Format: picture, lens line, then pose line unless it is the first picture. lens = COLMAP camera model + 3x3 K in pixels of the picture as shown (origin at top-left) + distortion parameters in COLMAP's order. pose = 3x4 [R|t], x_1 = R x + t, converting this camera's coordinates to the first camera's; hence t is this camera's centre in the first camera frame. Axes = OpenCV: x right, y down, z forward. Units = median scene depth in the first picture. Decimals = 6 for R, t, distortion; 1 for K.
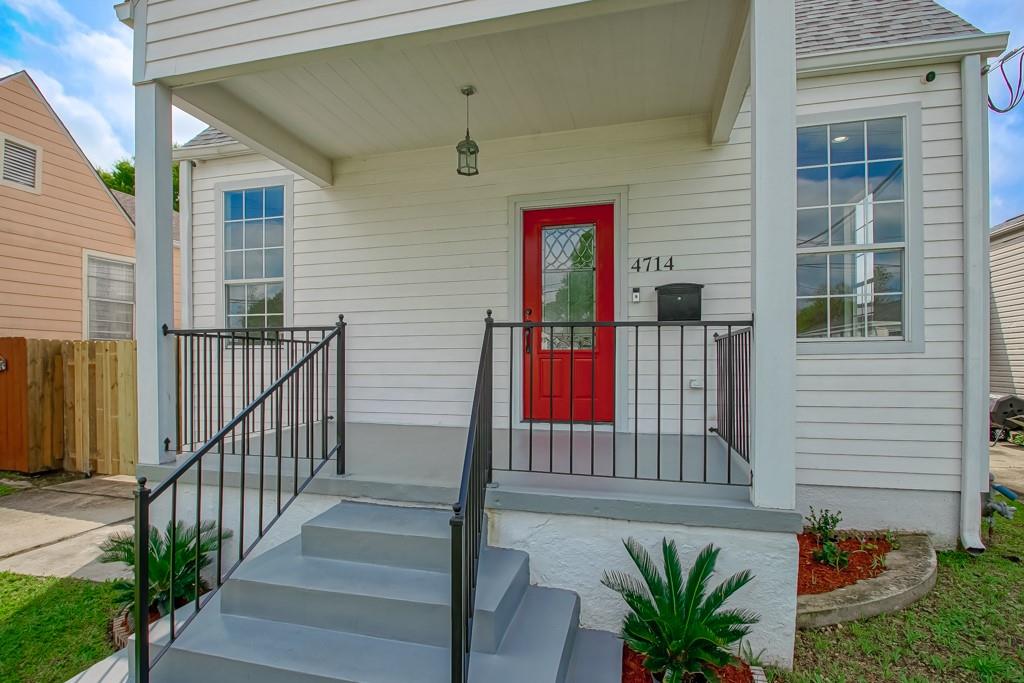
lens RADIAL K [[513.0, 0, 556.7], [0, 513.0, 356.3], [0, 0, 1]] dist [-0.011193, -0.005166]
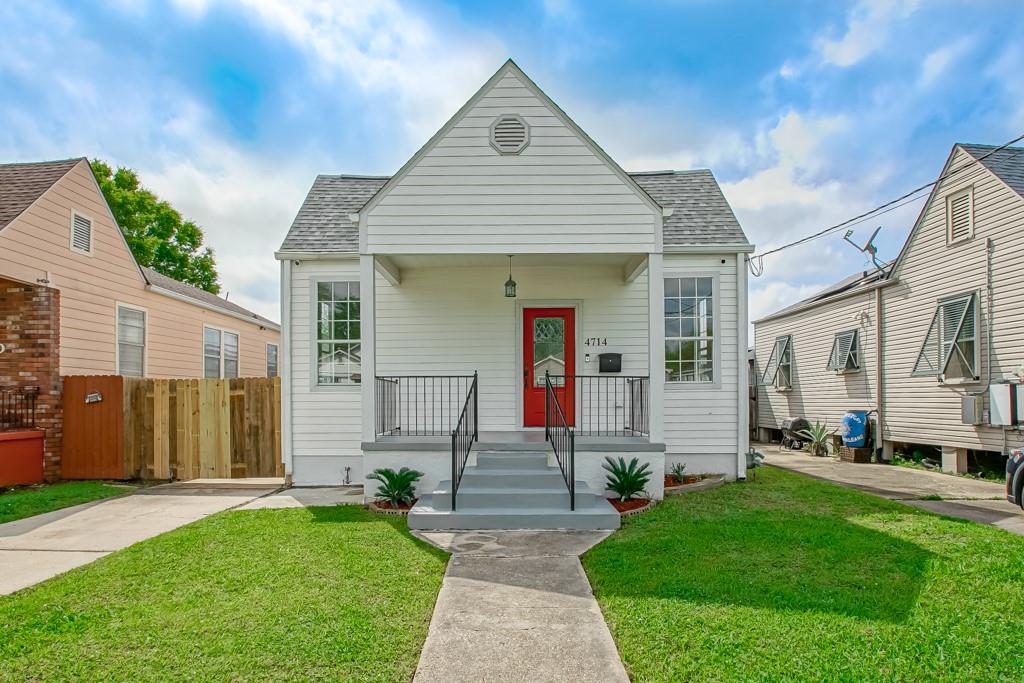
lens RADIAL K [[615.2, 0, 547.7], [0, 615.2, 387.8], [0, 0, 1]] dist [-0.025278, -0.000151]
pose [[0.972266, 0.003235, 0.233856, -0.507246], [-0.000566, 0.999934, -0.011479, 0.016423], [-0.233877, 0.011028, 0.972204, -1.147836]]
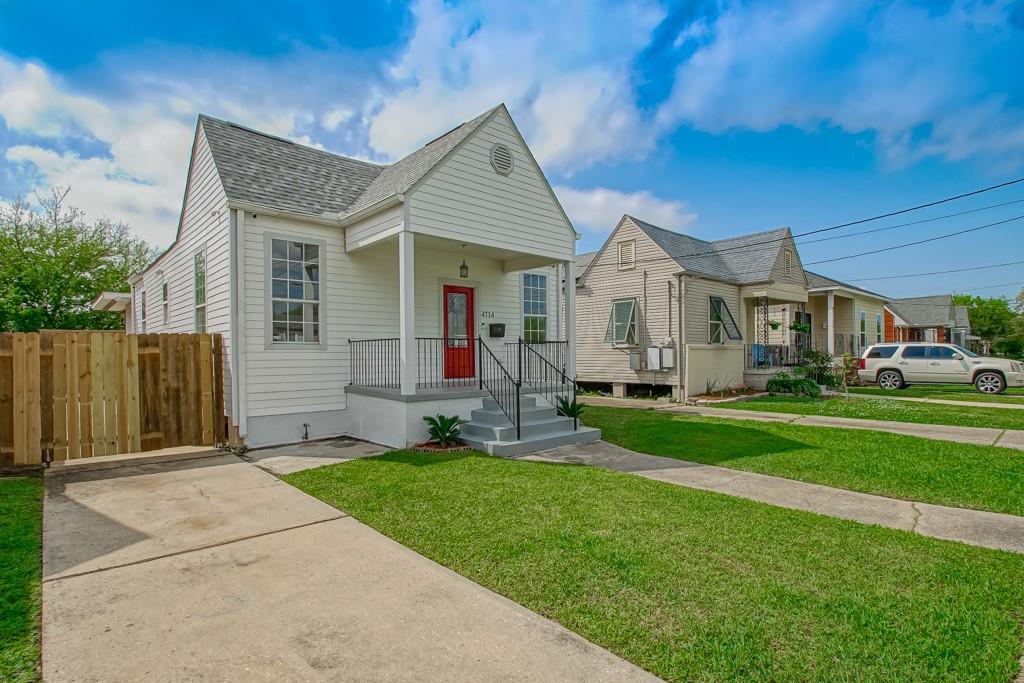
lens RADIAL K [[513.0, 0, 510.2], [0, 513.0, 348.5], [0, 0, 1]] dist [-0.011193, -0.005166]
pose [[0.540831, 0.008887, 0.841084, -1.890409], [-0.001781, 0.999954, -0.009420, 0.015297], [-0.841129, 0.003596, 0.540822, -0.488919]]
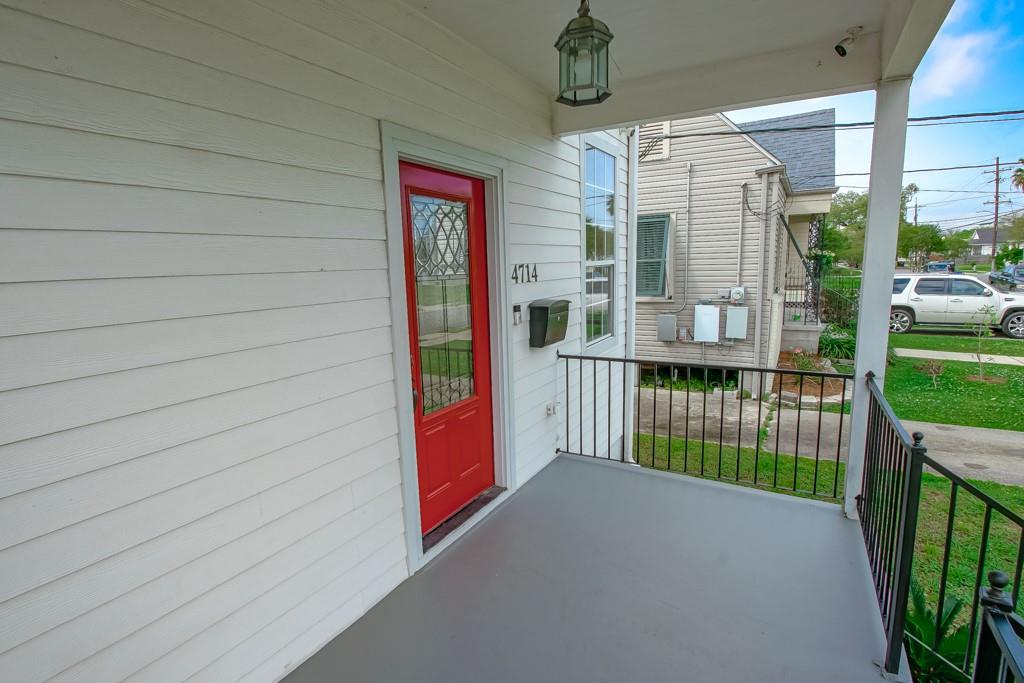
lens RADIAL K [[513.0, 0, 506.7], [0, 513.0, 342.9], [0, 0, 1]] dist [-0.011193, -0.005166]
pose [[0.260574, -0.149770, 0.953766, -0.561523], [0.020798, 0.988536, 0.149547, -0.188150], [-0.965230, -0.019132, 0.260702, 0.802600]]
